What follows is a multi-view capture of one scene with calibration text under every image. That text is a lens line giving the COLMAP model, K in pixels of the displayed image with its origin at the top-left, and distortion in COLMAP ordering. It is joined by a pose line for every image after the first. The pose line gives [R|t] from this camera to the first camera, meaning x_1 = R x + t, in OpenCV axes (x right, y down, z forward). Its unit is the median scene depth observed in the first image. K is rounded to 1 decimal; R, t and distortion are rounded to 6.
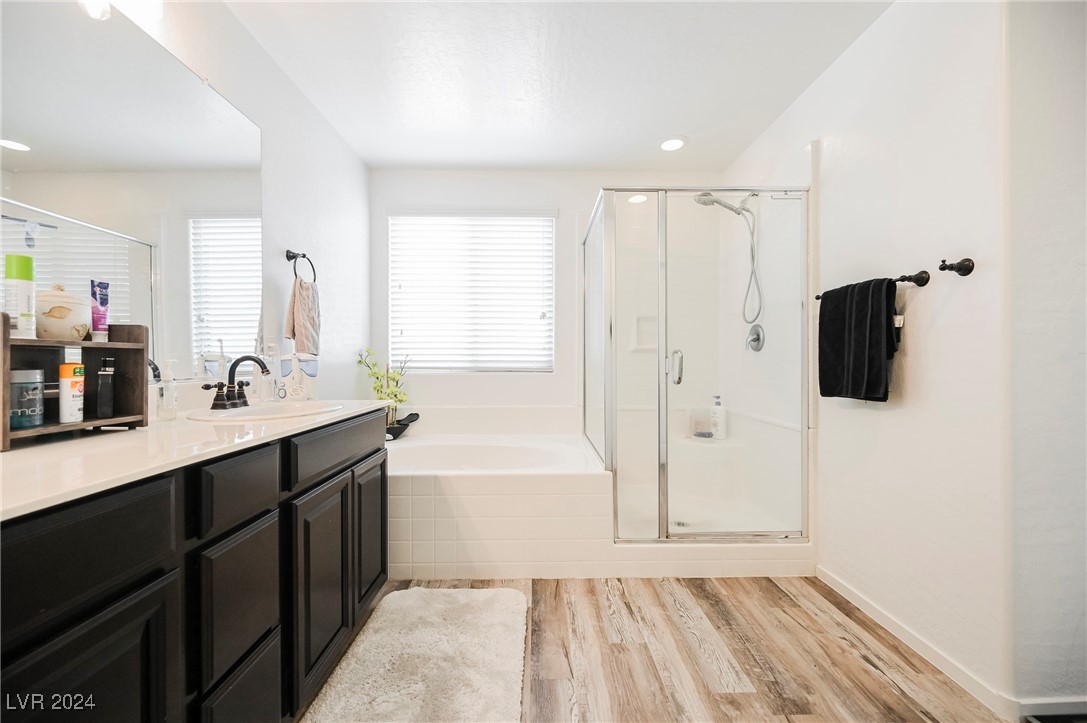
lens RADIAL K [[426.4, 0, 539.5], [0, 426.4, 362.6], [0, 0, 1]] dist [-0.004052, 0.000652]
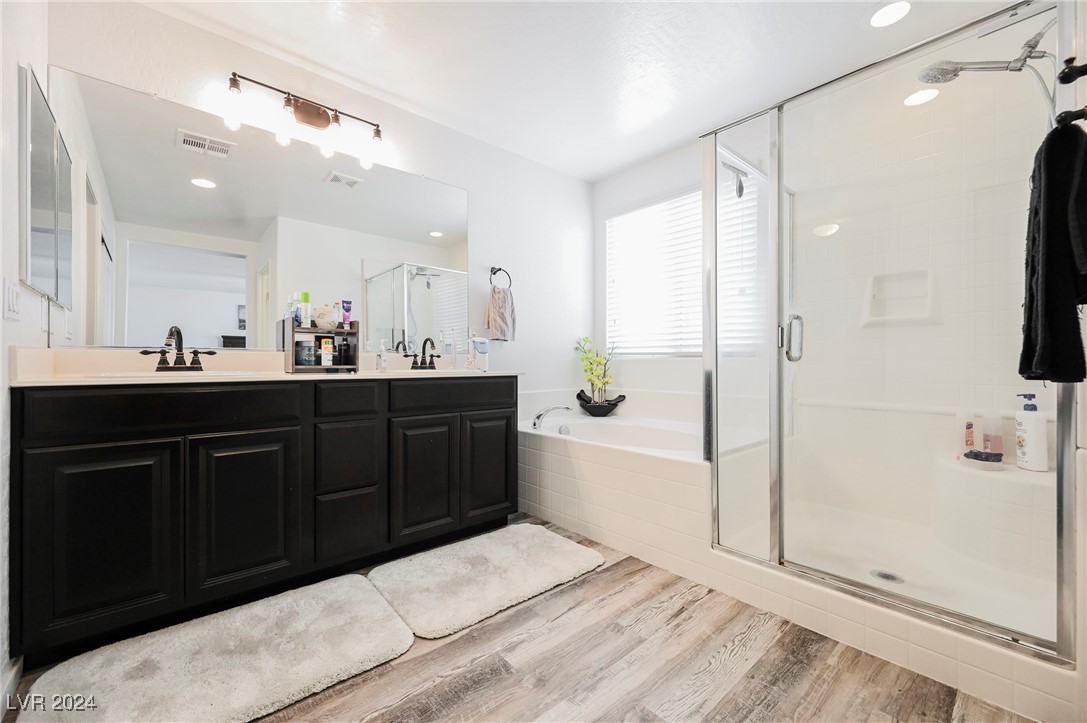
lens RADIAL K [[426.4, 0, 532.6], [0, 426.4, 363.1], [0, 0, 1]] dist [-0.004052, 0.000652]
pose [[0.651756, 0.004363, -0.758417, 0.585918], [-0.004398, 0.999988, 0.001973, 0.054612], [0.758416, 0.002050, 0.651767, 0.172012]]
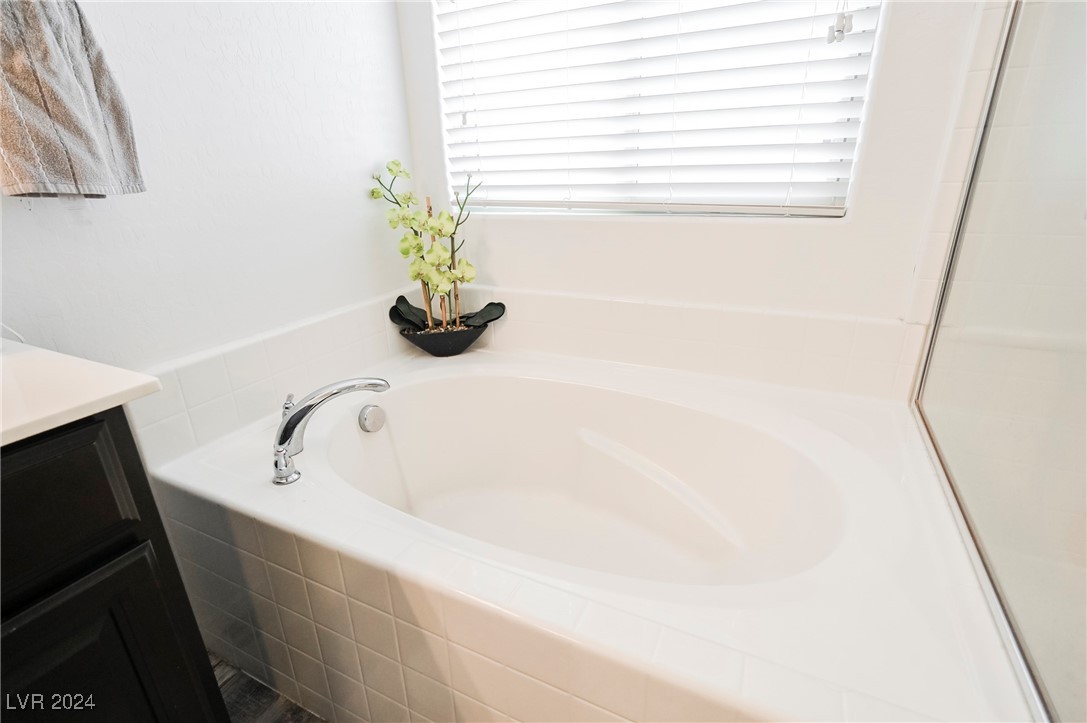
lens RADIAL K [[515.7, 0, 539.8], [0, 515.7, 359.9], [0, 0, 1]] dist [-0.002142, 0.000002]
pose [[0.896227, 0.131555, -0.423639, 0.004315], [0.023996, 0.939236, 0.342432, -0.027133], [0.442945, -0.317063, 0.838612, 0.786207]]
